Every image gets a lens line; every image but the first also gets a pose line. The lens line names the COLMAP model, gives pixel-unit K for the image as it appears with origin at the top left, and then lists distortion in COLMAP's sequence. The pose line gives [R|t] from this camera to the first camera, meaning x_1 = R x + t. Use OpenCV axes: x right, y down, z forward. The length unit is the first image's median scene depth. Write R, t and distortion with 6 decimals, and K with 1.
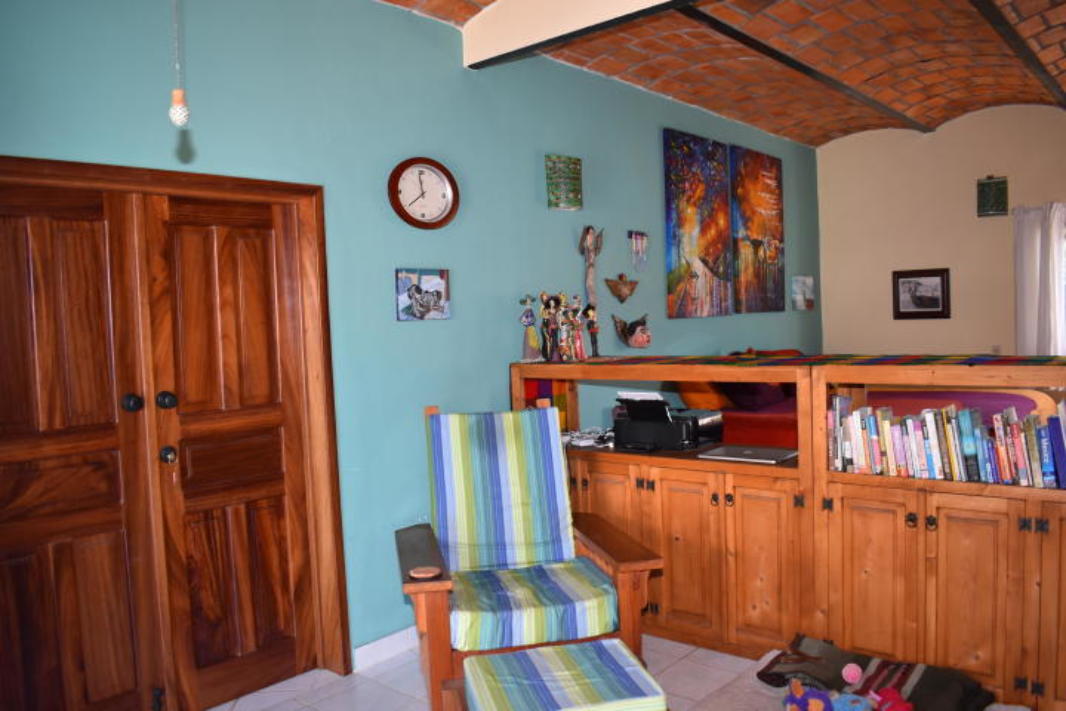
lens RADIAL K [[836.3, 0, 533.0], [0, 836.3, 355.5], [0, 0, 1]] dist [-0.087501, 0.009087]
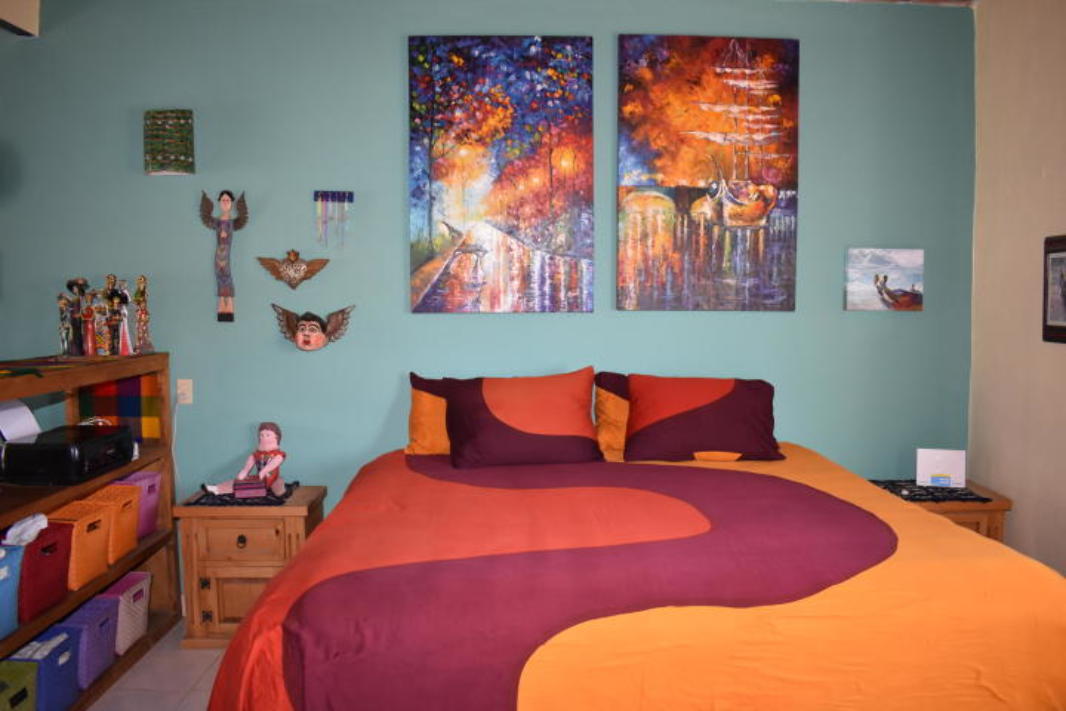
lens RADIAL K [[836.3, 0, 533.0], [0, 836.3, 355.5], [0, 0, 1]] dist [-0.087501, 0.009087]
pose [[0.672027, 0.090327, -0.734997, 0.707557], [-0.061996, 0.995911, 0.065707, -0.057478], [0.737927, 0.001410, 0.674879, 0.573408]]
